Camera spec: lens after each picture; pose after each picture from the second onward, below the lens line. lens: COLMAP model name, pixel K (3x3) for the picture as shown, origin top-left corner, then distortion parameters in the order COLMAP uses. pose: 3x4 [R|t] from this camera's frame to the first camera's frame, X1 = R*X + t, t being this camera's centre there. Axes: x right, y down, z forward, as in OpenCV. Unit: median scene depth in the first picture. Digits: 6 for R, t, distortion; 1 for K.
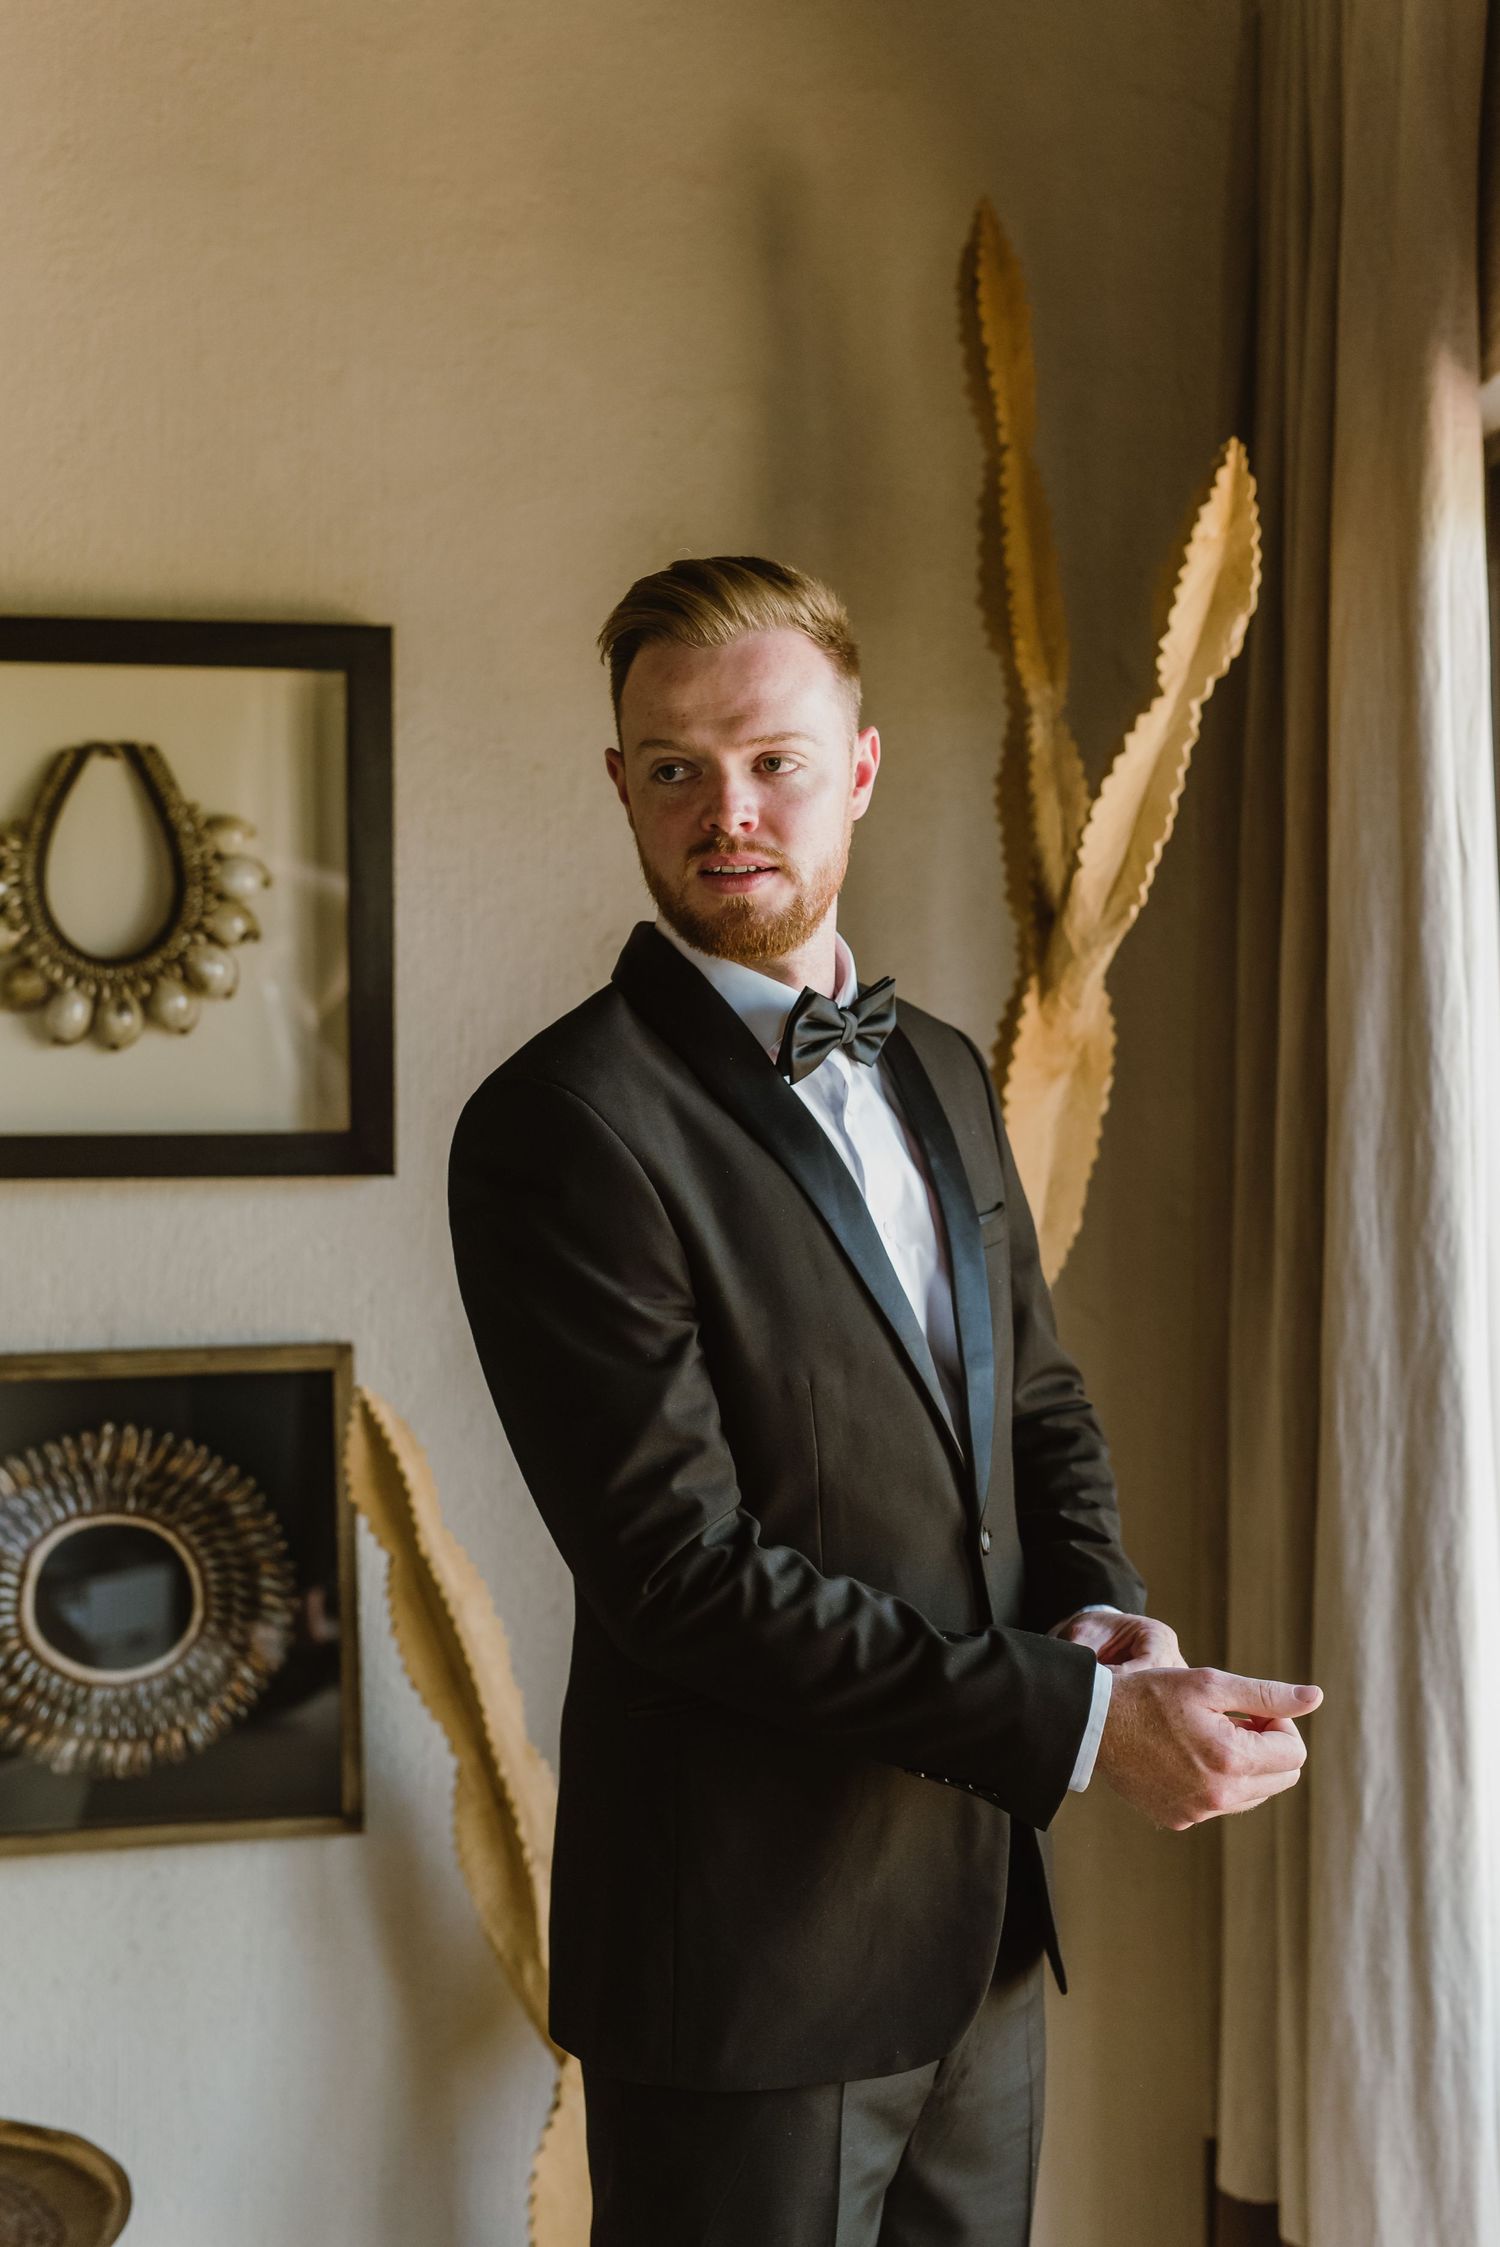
lens RADIAL K [[3264.8, 0, 765.8], [0, 3264.8, 1103.9], [0, 0, 1]] dist [0.166331, 0.000000]
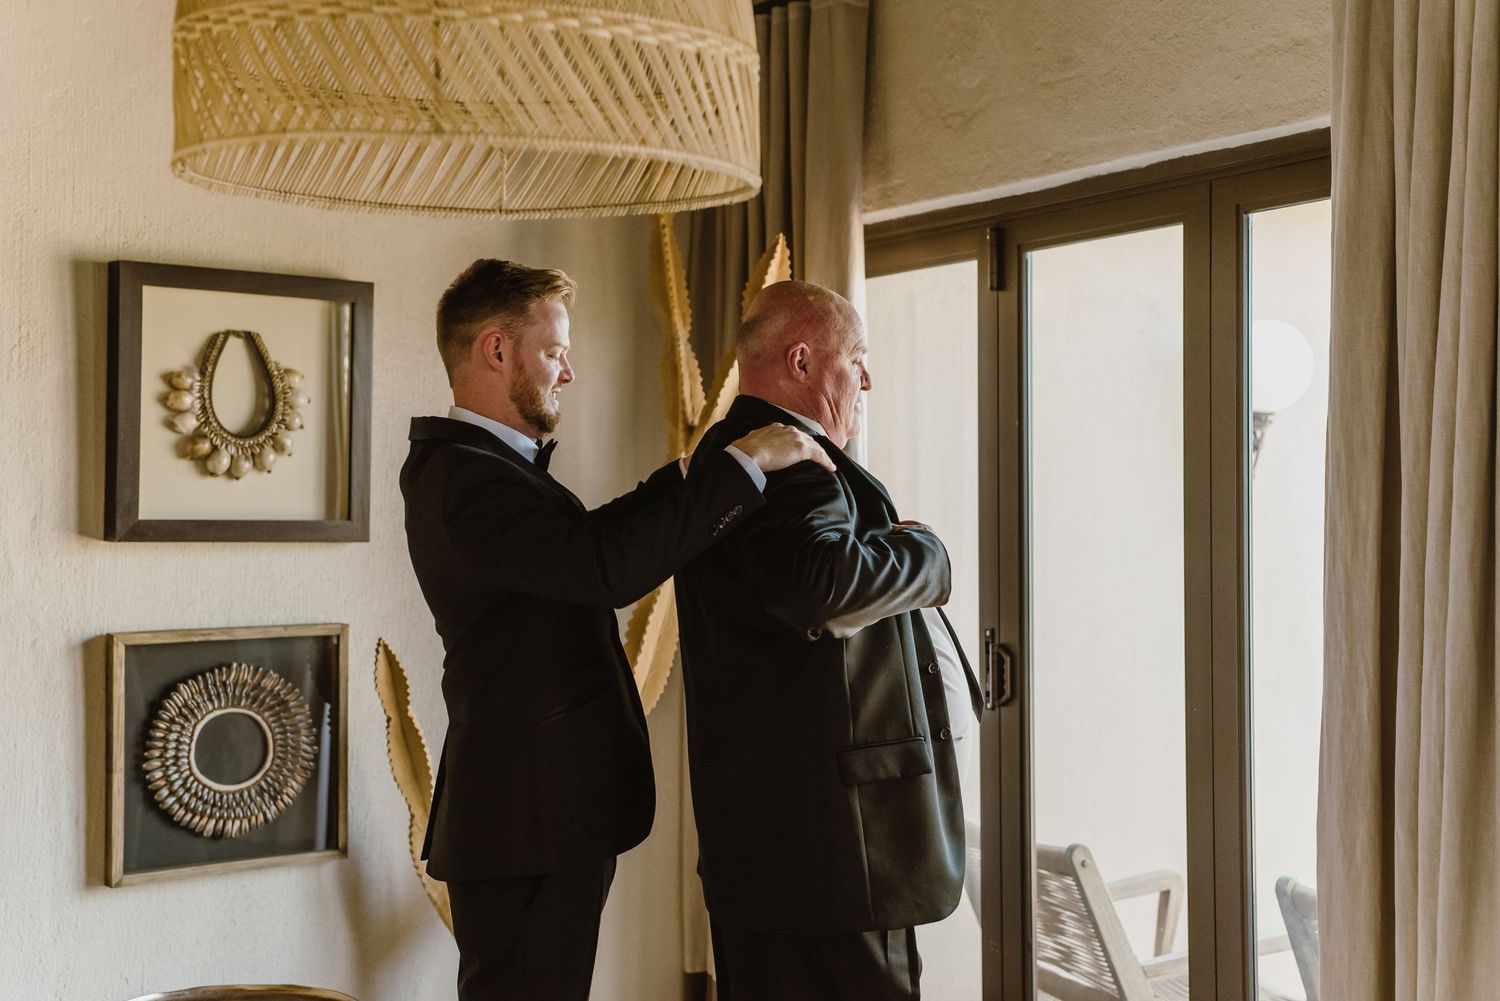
lens RADIAL K [[2179.4, 0, 765.4], [0, 2179.4, 502.8], [0, 0, 1]] dist [0.166331, 0.000000]
pose [[0.875643, 0.012050, 0.482808, -0.609844], [0.007886, 0.999199, -0.039240, 0.057839], [-0.482894, 0.038168, 0.874847, -0.381013]]
